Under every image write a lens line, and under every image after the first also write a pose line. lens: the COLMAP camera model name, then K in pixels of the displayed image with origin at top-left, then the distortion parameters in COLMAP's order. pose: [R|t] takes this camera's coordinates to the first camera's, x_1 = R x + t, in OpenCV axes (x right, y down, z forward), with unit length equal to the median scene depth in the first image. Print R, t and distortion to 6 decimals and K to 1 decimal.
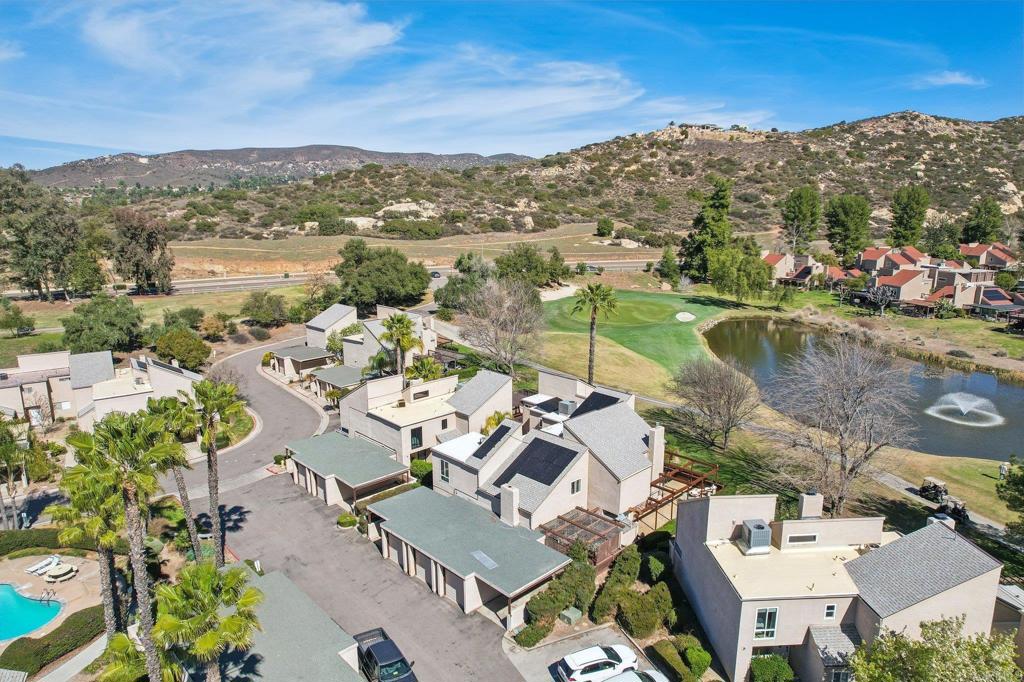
lens RADIAL K [[648.9, 0, 512.0], [0, 648.9, 341.0], [0, 0, 1]] dist [-0.075255, 0.072202]
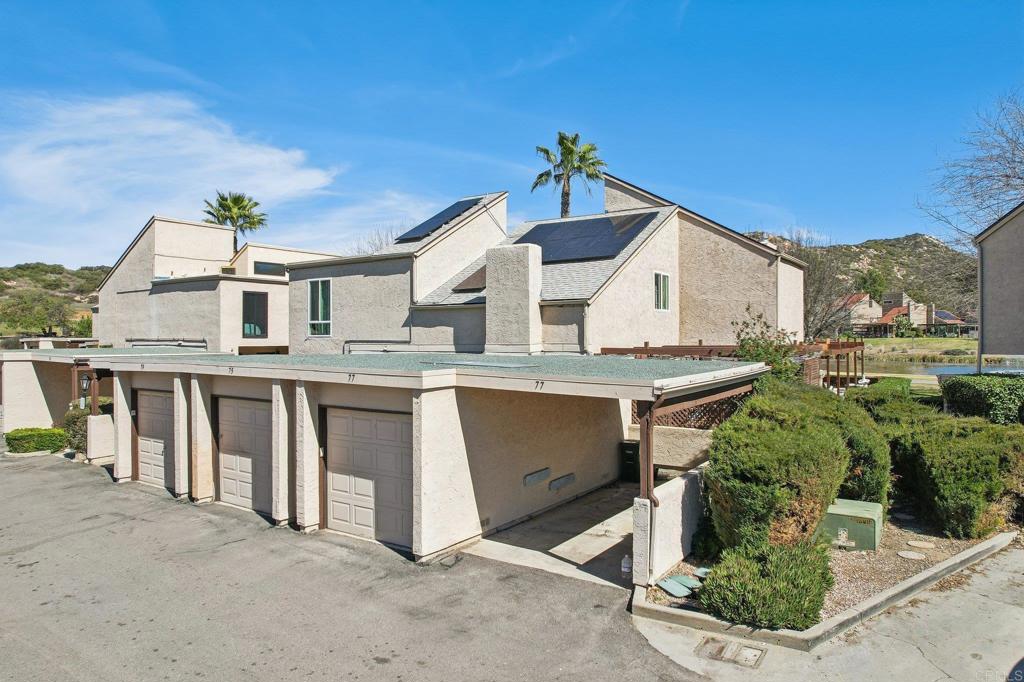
lens RADIAL K [[666.9, 0, 516.4], [0, 666.9, 326.8], [0, 0, 1]] dist [-0.074956, 0.072566]
pose [[0.979711, 0.003275, 0.200388, -0.010464], [0.041044, 0.975395, -0.216609, 0.048259], [-0.196166, 0.220439, 0.955471, 0.091261]]
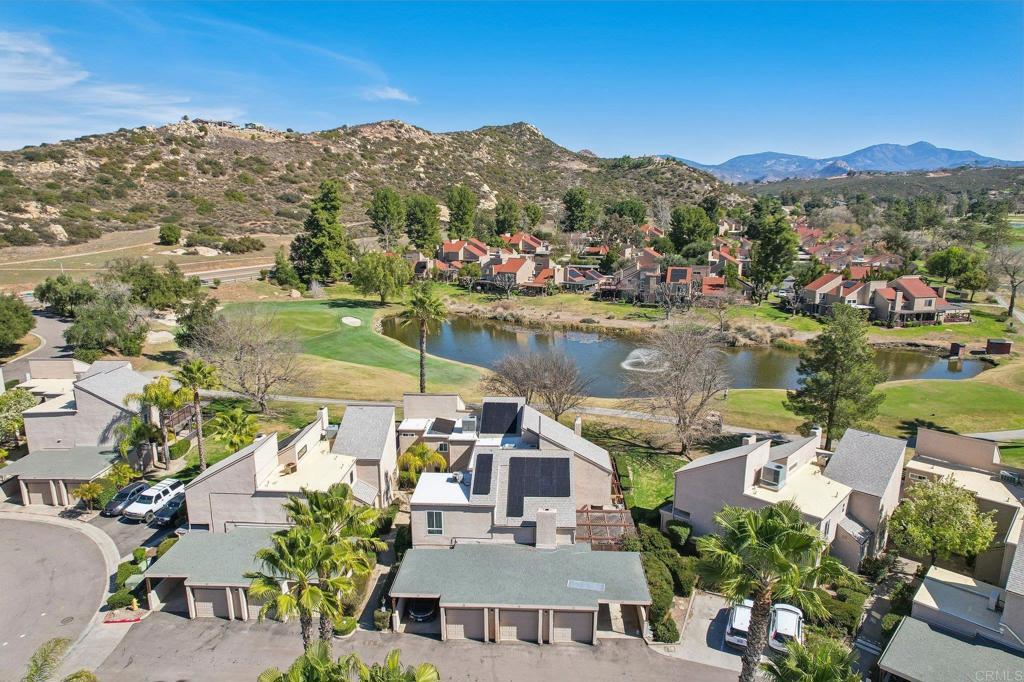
lens RADIAL K [[648.9, 0, 512.0], [0, 648.9, 341.0], [0, 0, 1]] dist [-0.075255, 0.072202]
pose [[0.735434, -0.147207, 0.661413, -0.089071], [0.145995, 0.987614, 0.057474, -0.012041], [-0.661681, 0.054295, 0.747817, 0.041359]]
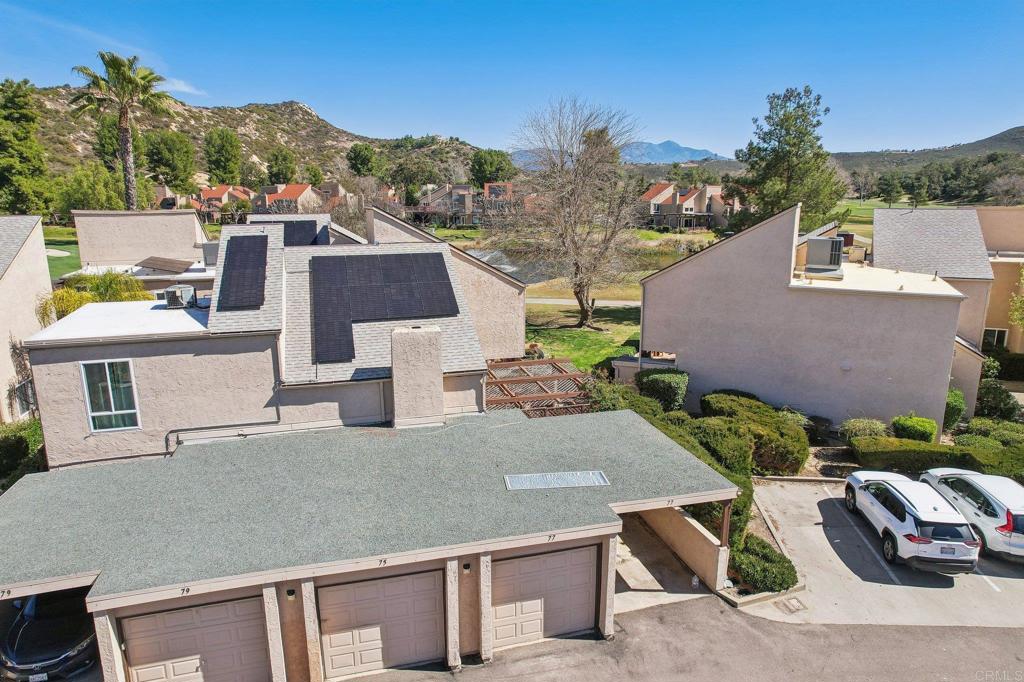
lens RADIAL K [[656.7, 0, 515.1], [0, 656.7, 340.5], [0, 0, 1]] dist [-0.077338, 0.074497]
pose [[0.476493, -0.194495, 0.857395, -0.043339], [0.186950, 0.975335, 0.117352, 0.027415], [-0.859072, 0.104373, 0.501101, 0.104342]]
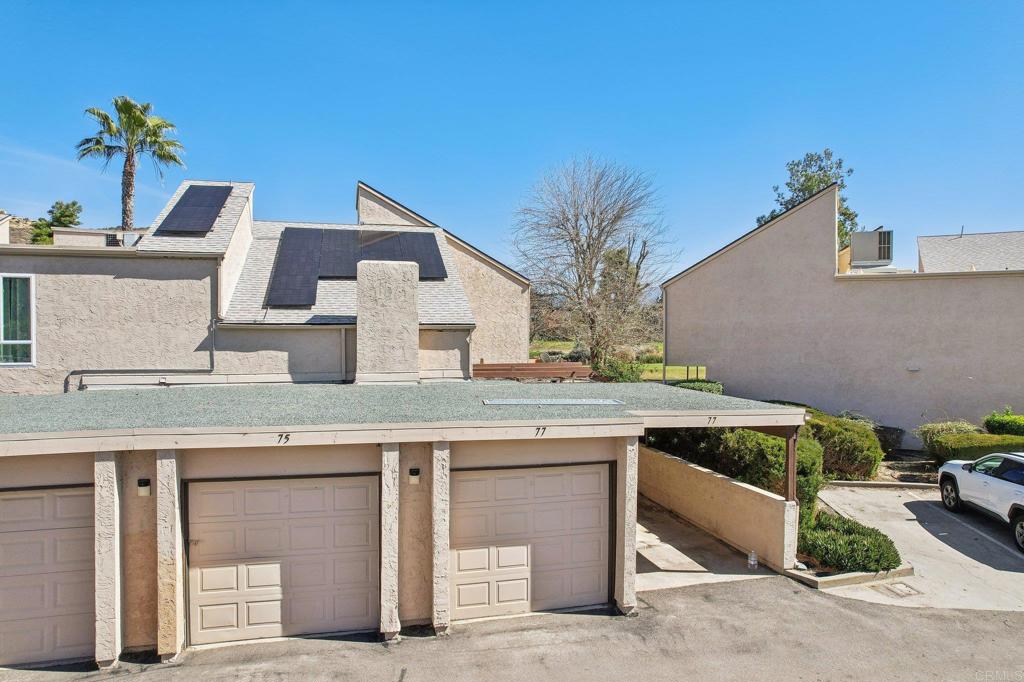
lens RADIAL K [[660.4, 0, 516.4], [0, 660.4, 338.6], [0, 0, 1]] dist [-0.080938, 0.077502]
pose [[0.503585, -0.002762, 0.863941, -0.034959], [0.176673, 0.979192, -0.099851, 0.042393], [-0.845688, 0.202918, 0.493594, 0.109971]]
